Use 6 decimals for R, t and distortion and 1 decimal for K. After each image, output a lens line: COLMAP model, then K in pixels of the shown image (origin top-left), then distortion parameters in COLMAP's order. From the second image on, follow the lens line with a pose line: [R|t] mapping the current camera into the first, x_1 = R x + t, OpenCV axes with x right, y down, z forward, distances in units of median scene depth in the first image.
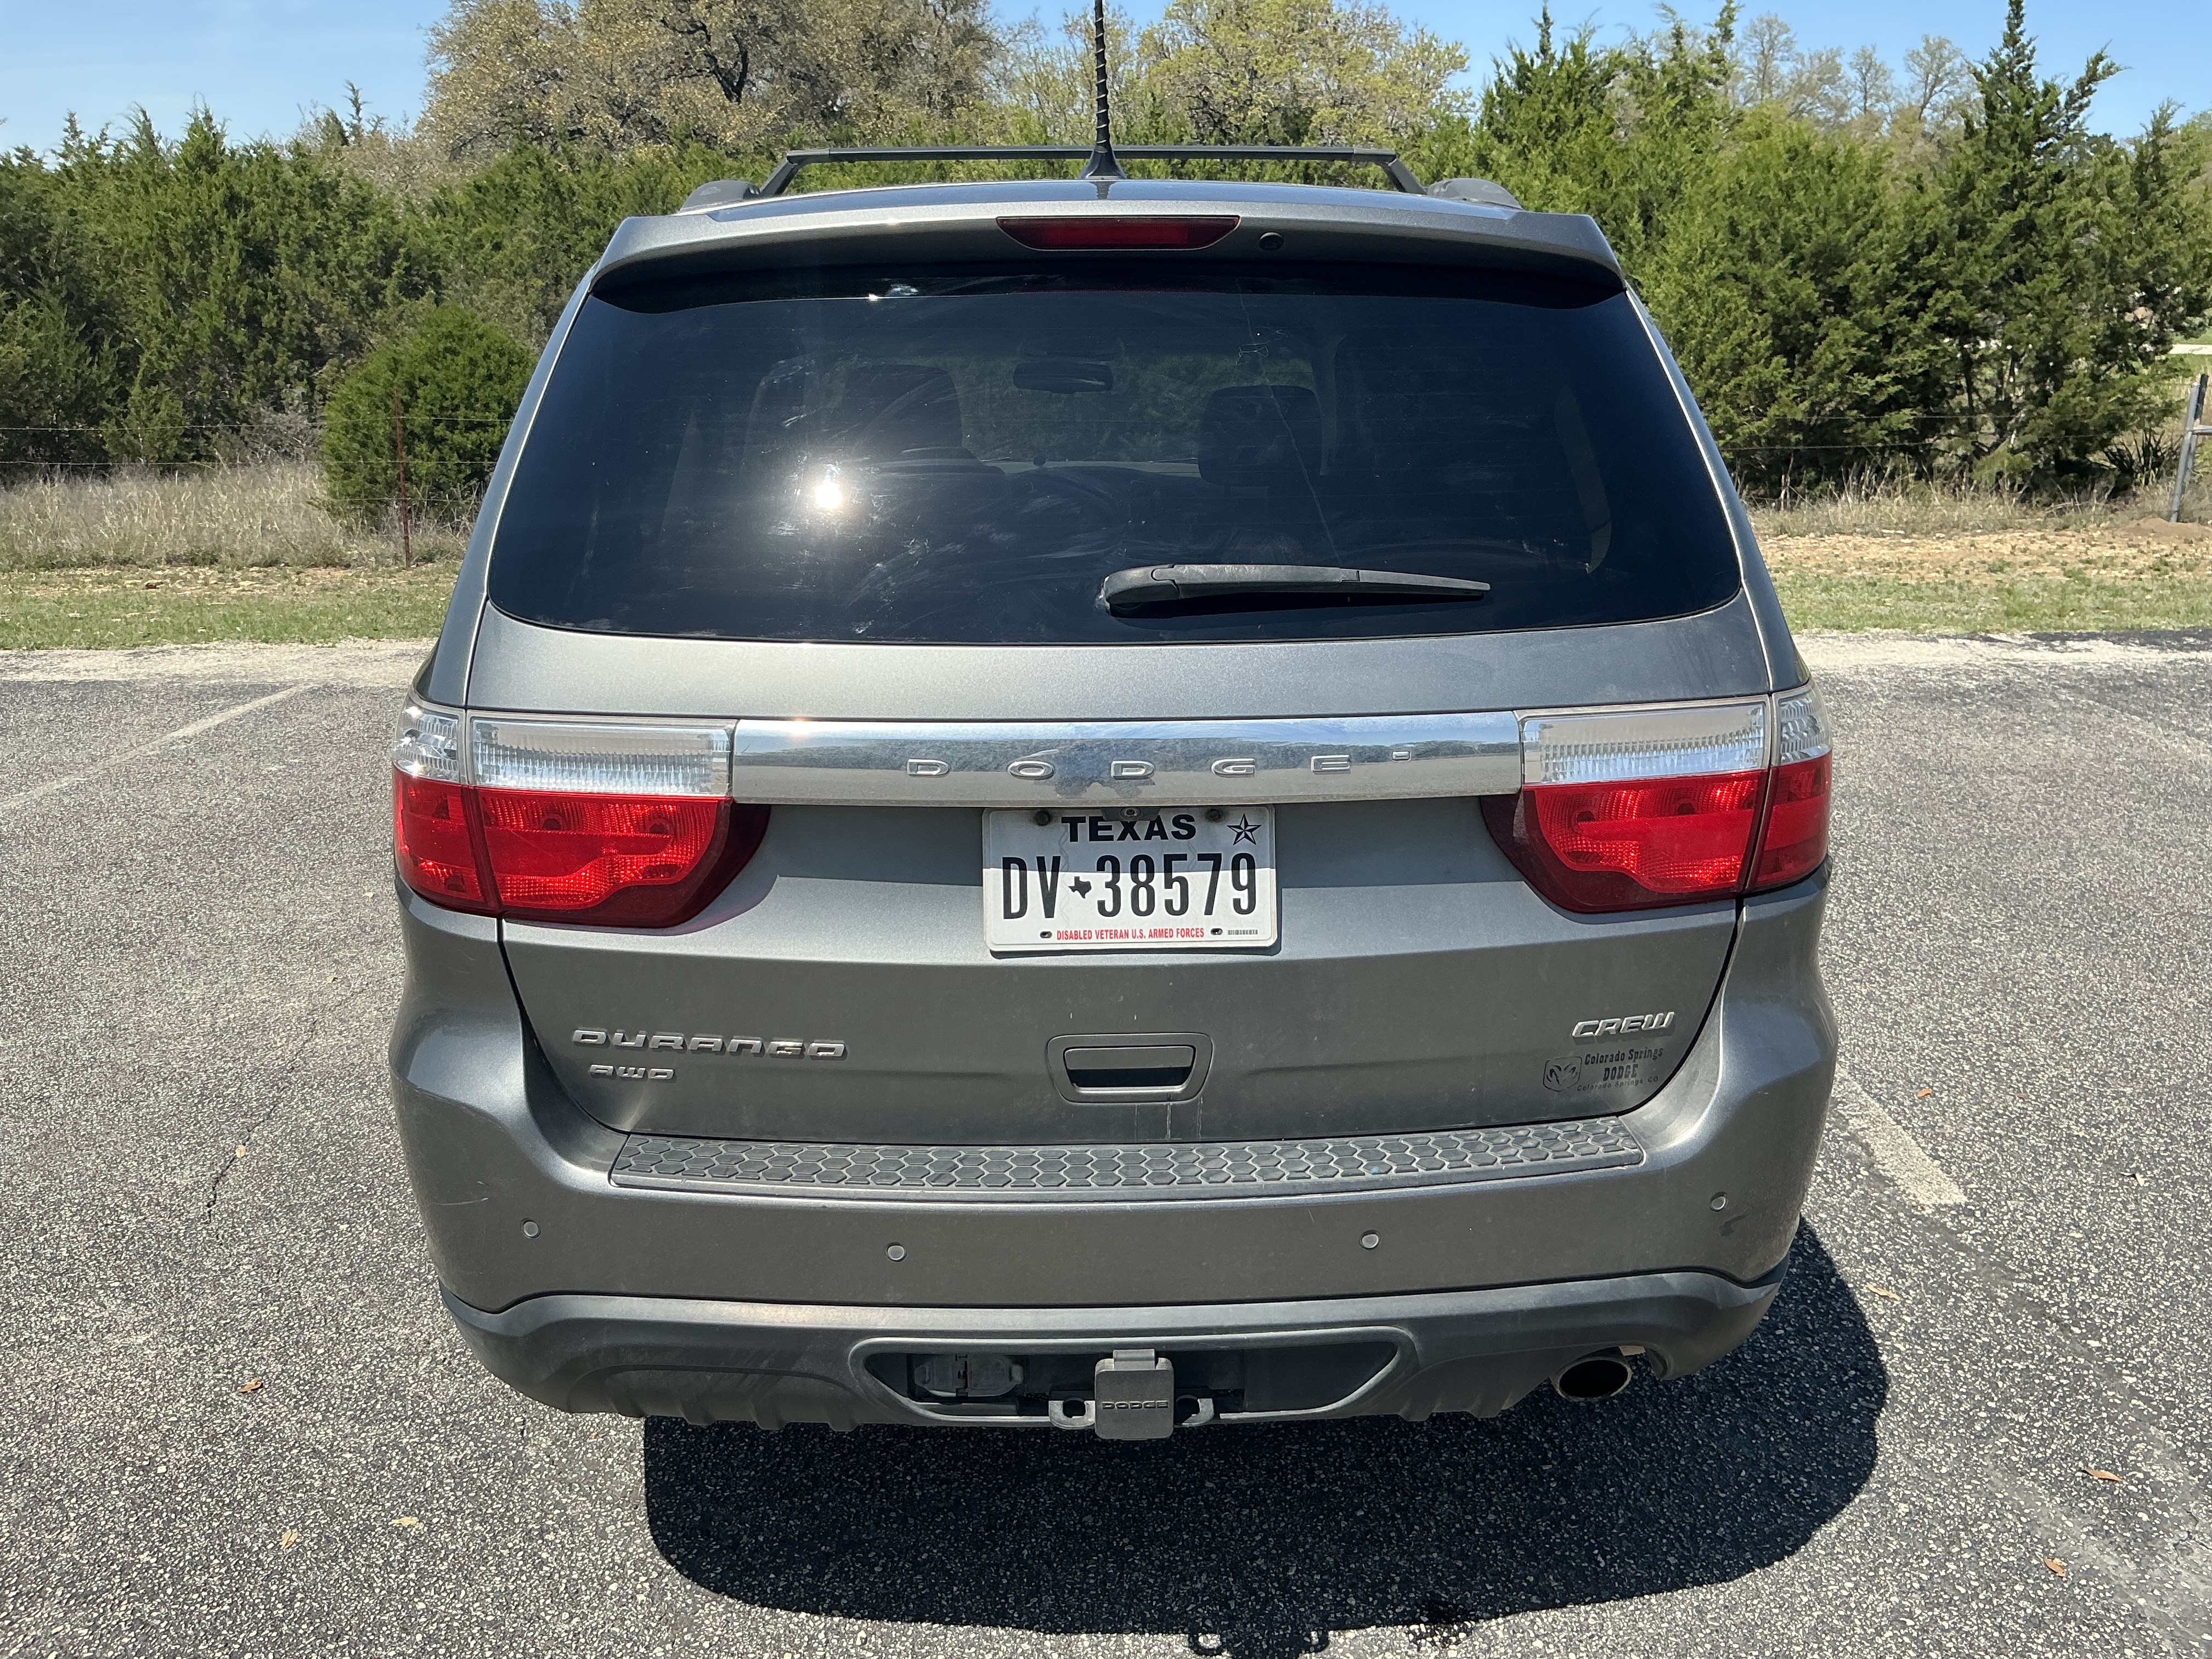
lens RADIAL K [[1839.6, 0, 1106.0], [0, 1839.6, 829.5], [0, 0, 1]] dist [0.092880, -0.182752]
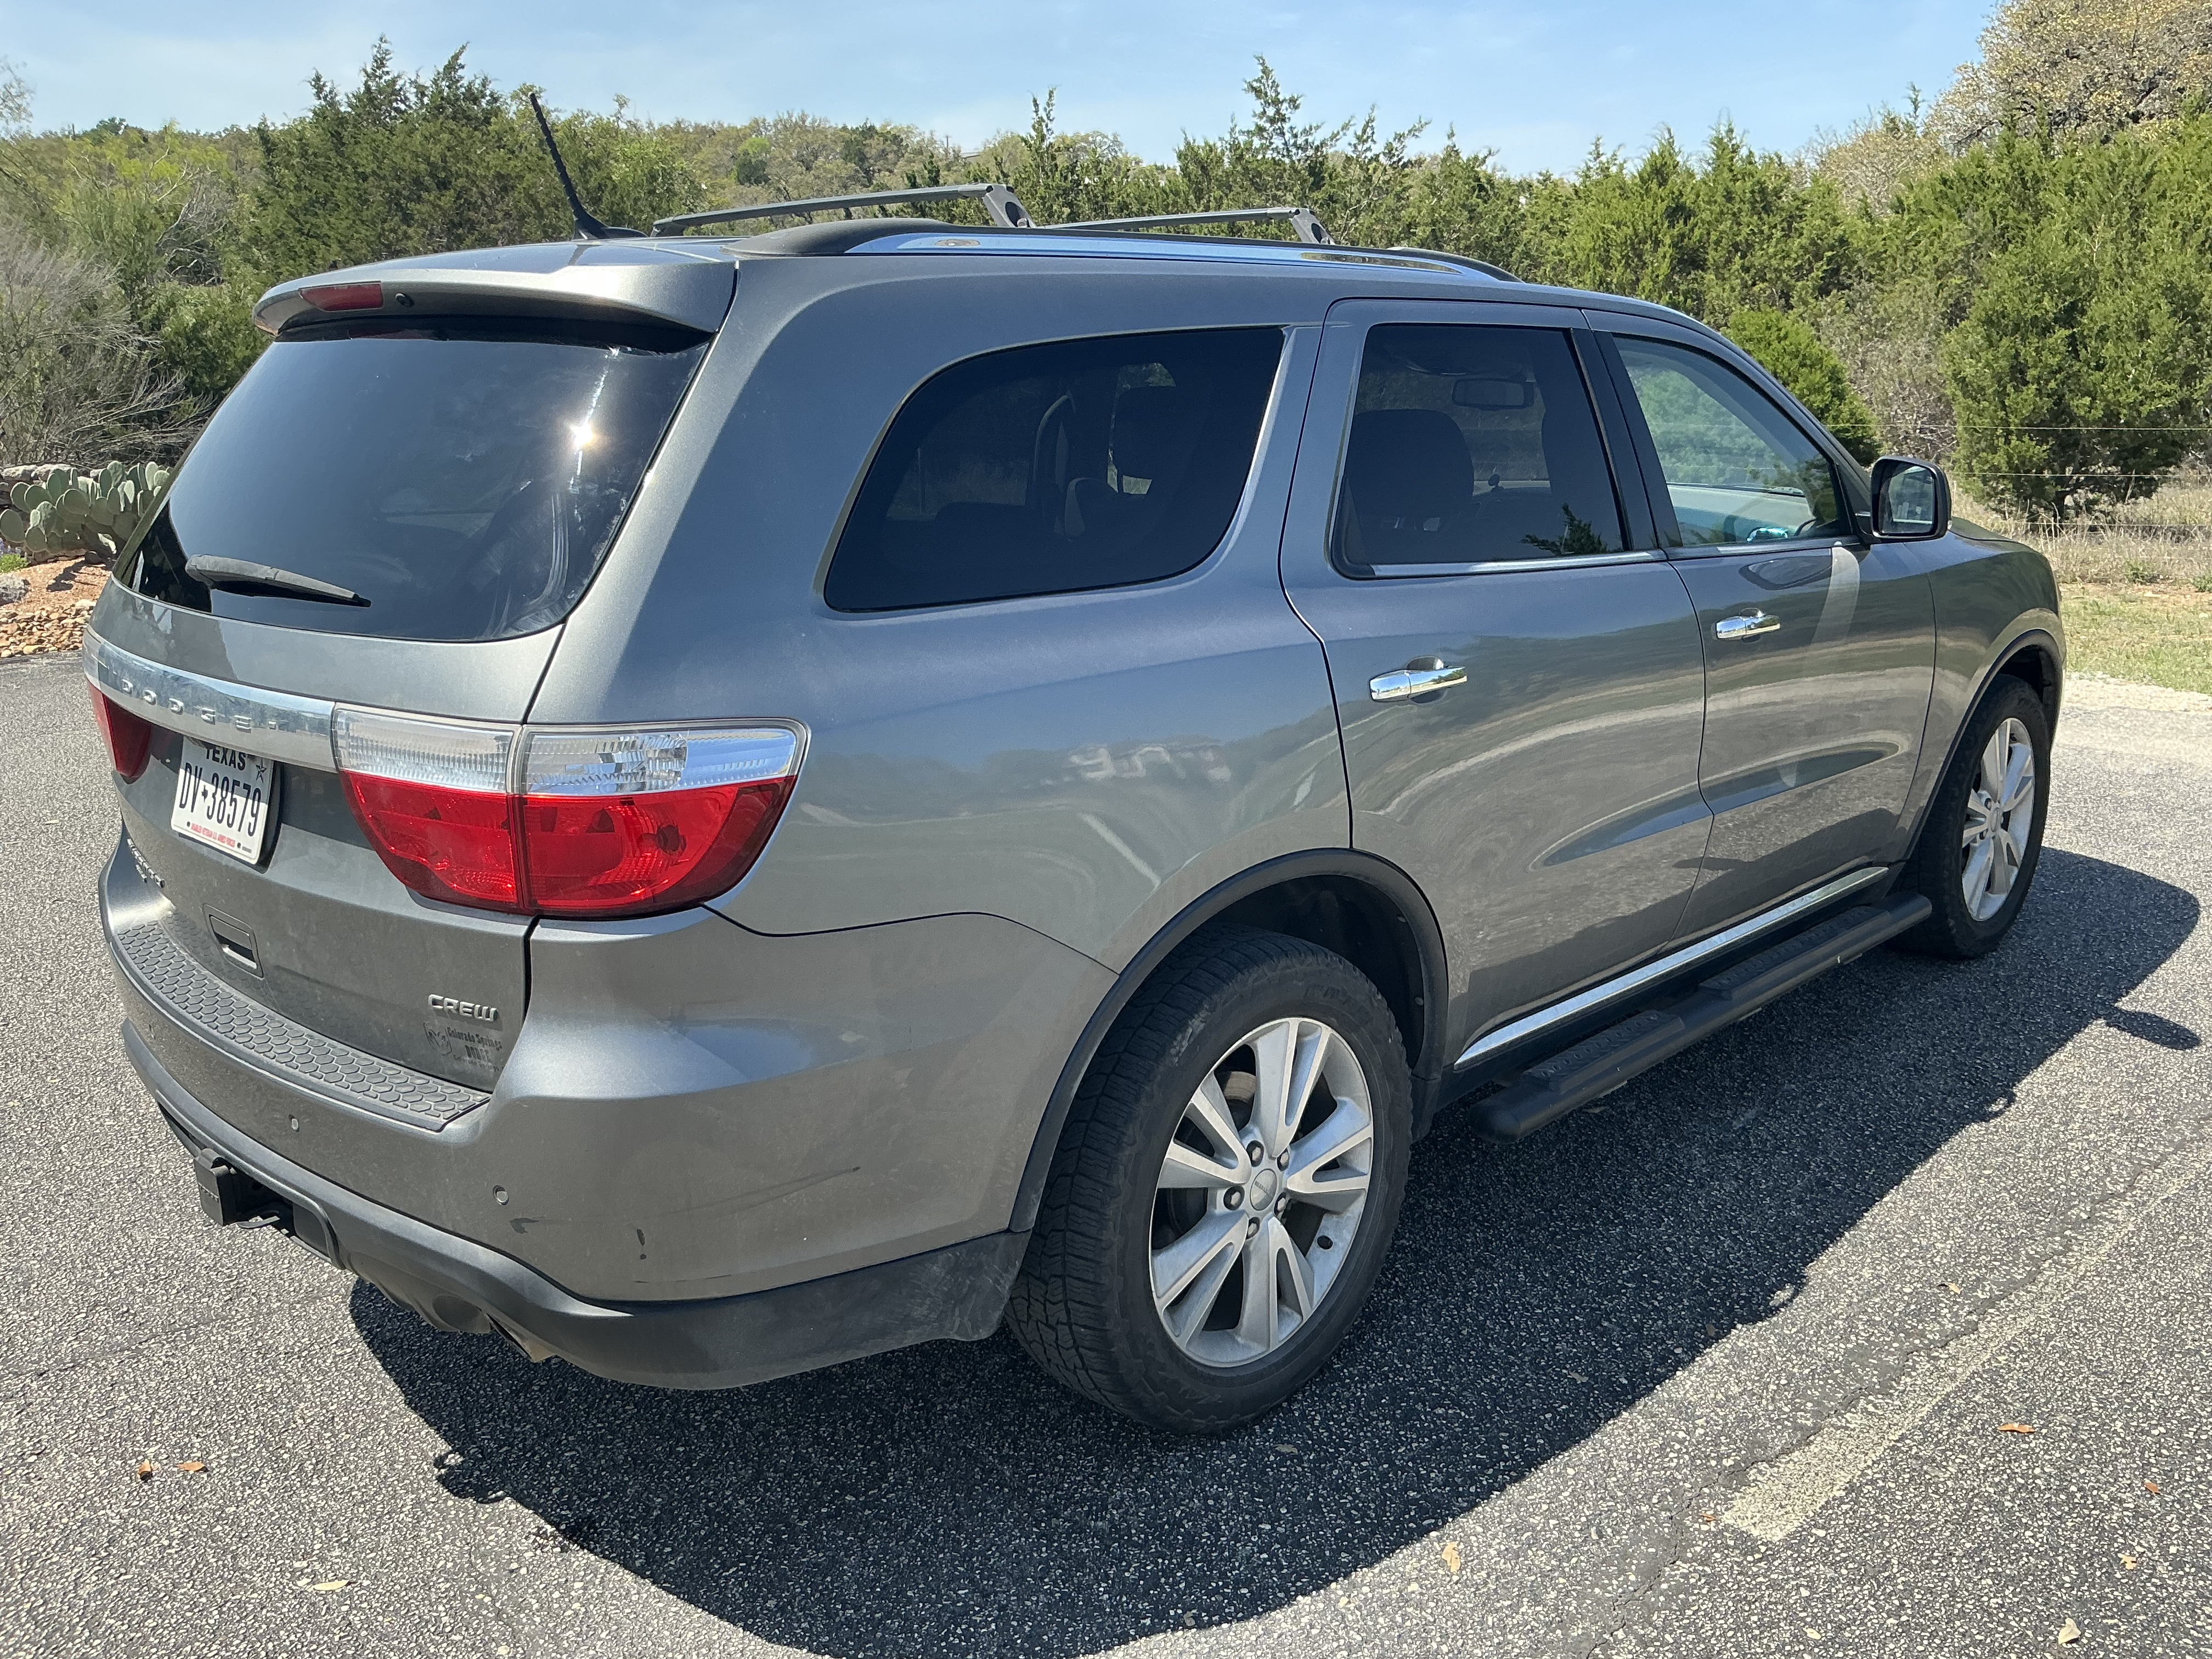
lens RADIAL K [[1846.1, 0, 1114.2], [0, 1846.1, 793.2], [0, 0, 1]] dist [0.000318, -0.001596]
pose [[0.693056, 0.160466, -0.702797, 0.147853], [-0.169899, 0.983807, 0.057083, -0.016794], [0.700576, 0.079843, 0.709096, 0.055436]]
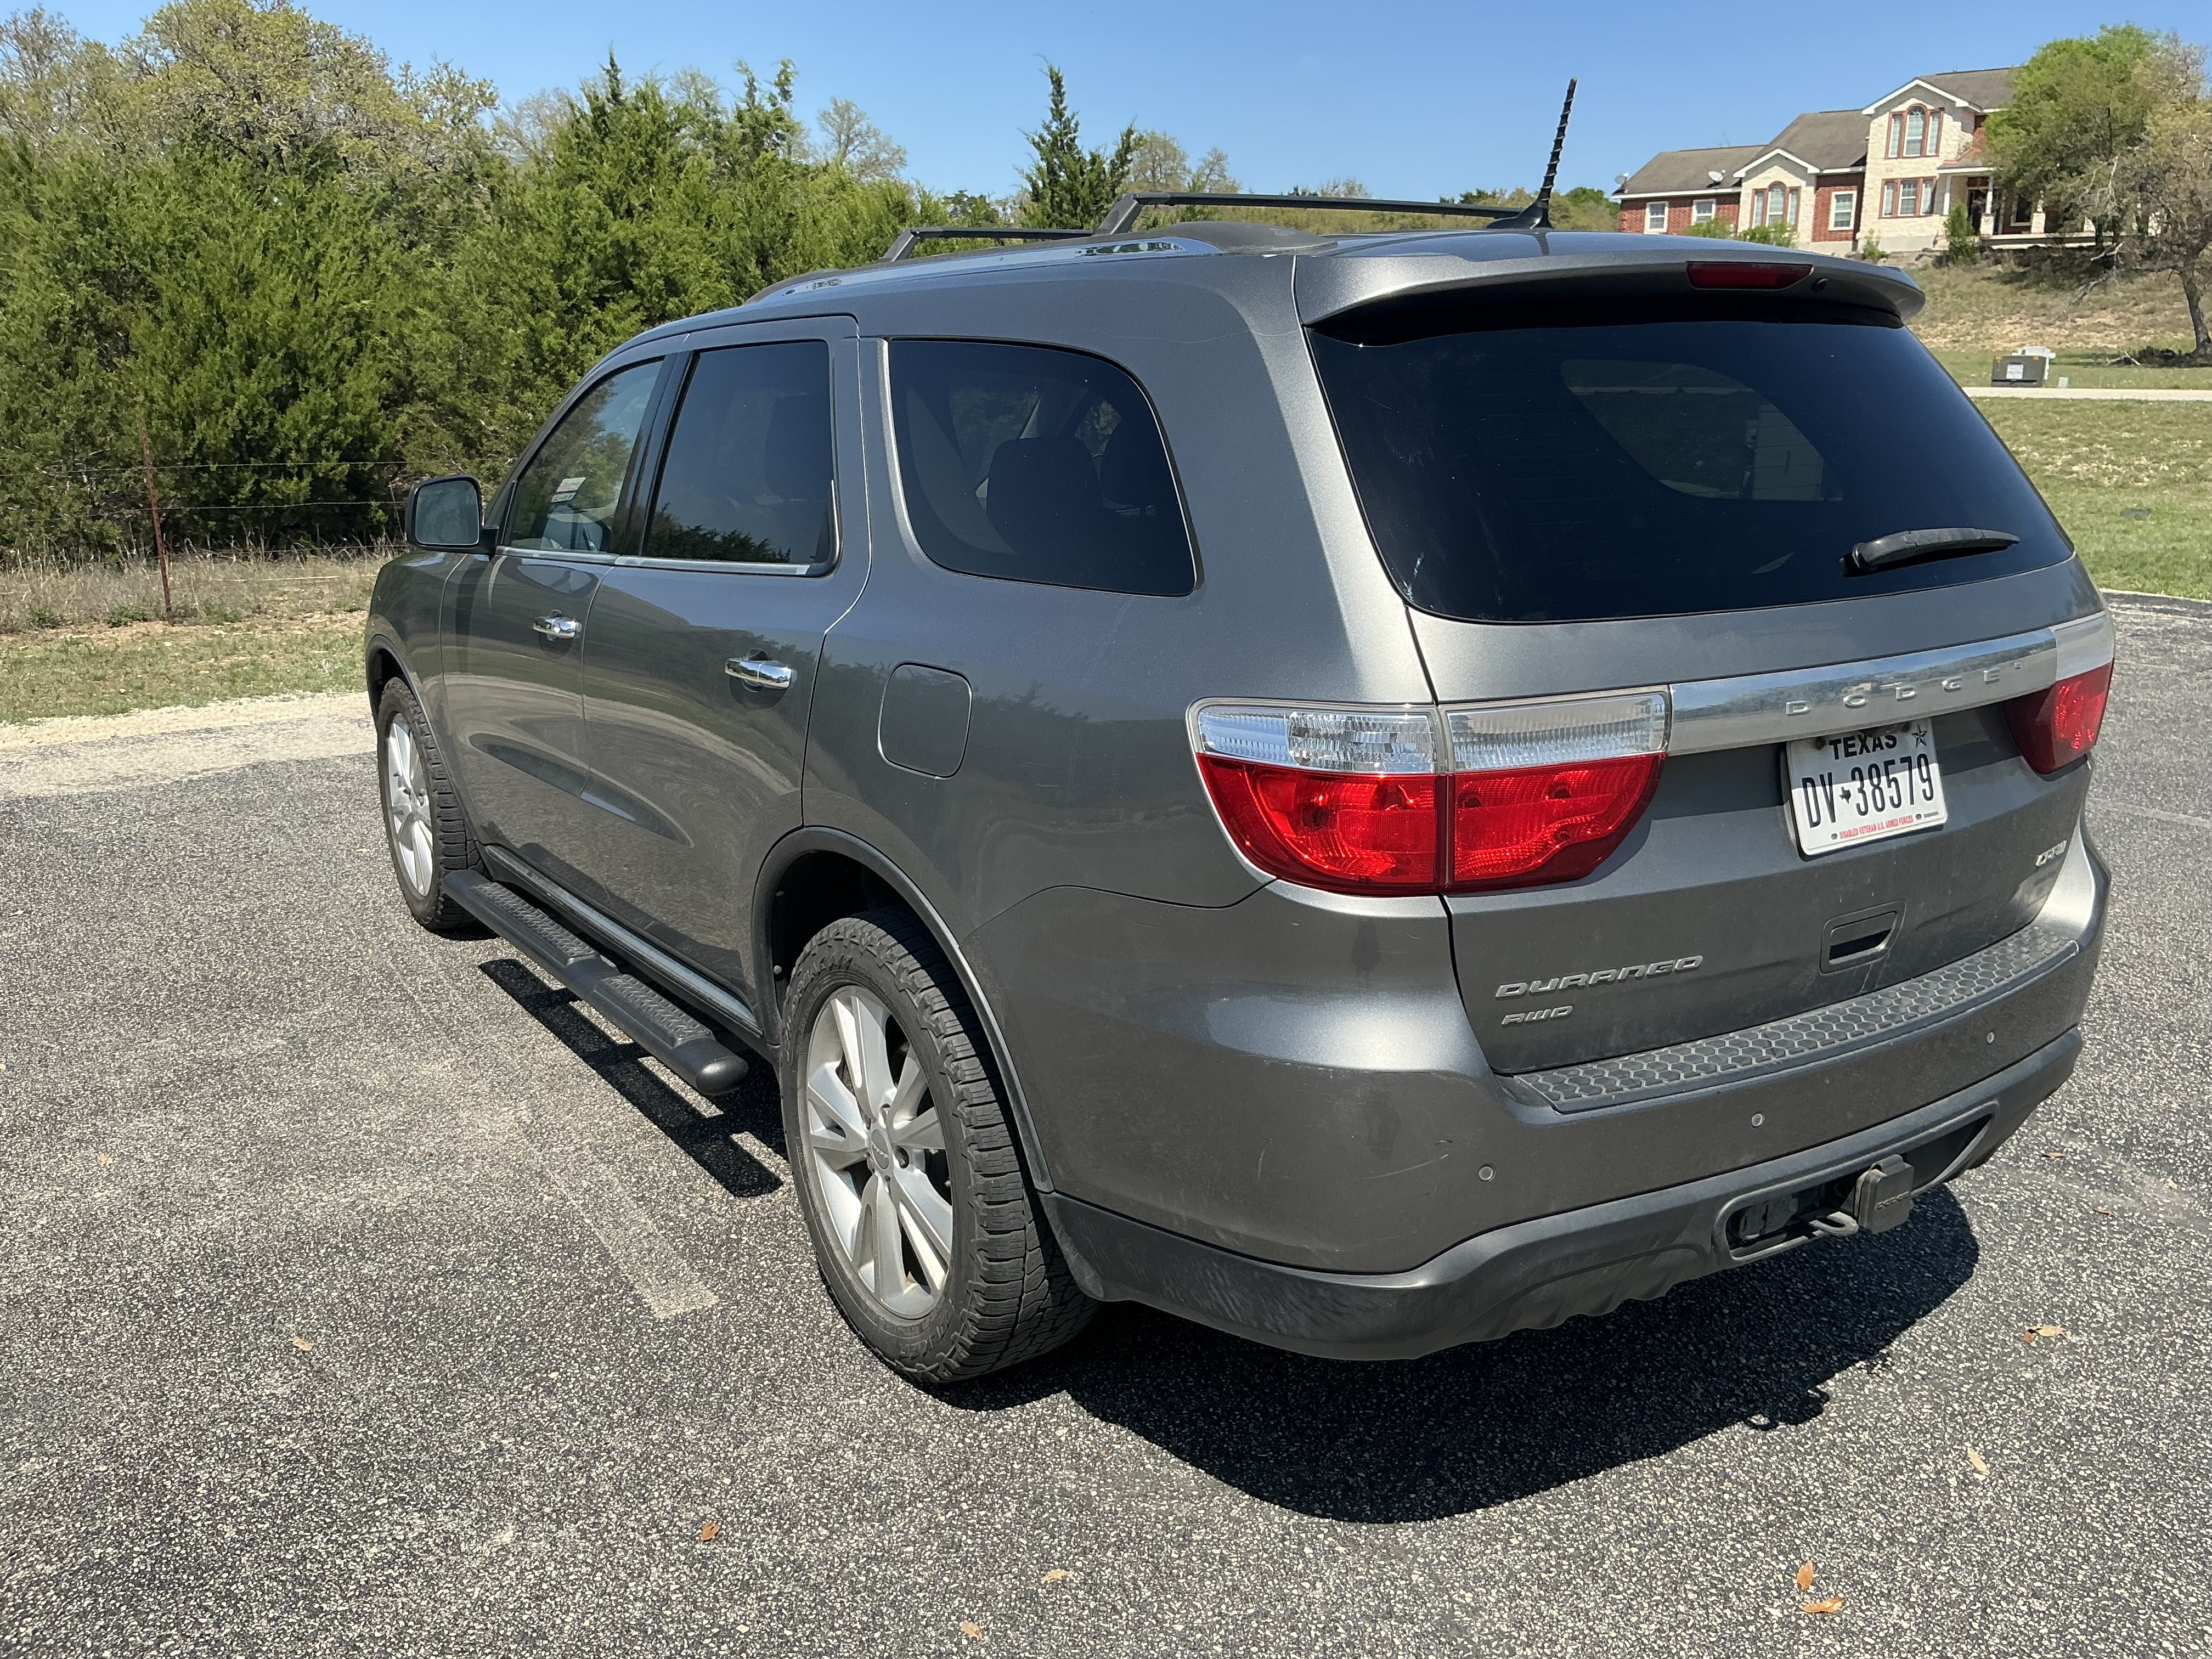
lens RADIAL K [[1844.5, 0, 1097.0], [0, 1844.5, 819.2], [0, 0, 1]] dist [0.047389, -0.065912]
pose [[0.854617, -0.129931, 0.502740, -0.116326], [0.142748, 0.989672, 0.013116, -0.004451], [-0.499252, 0.060556, 0.864338, 0.017976]]
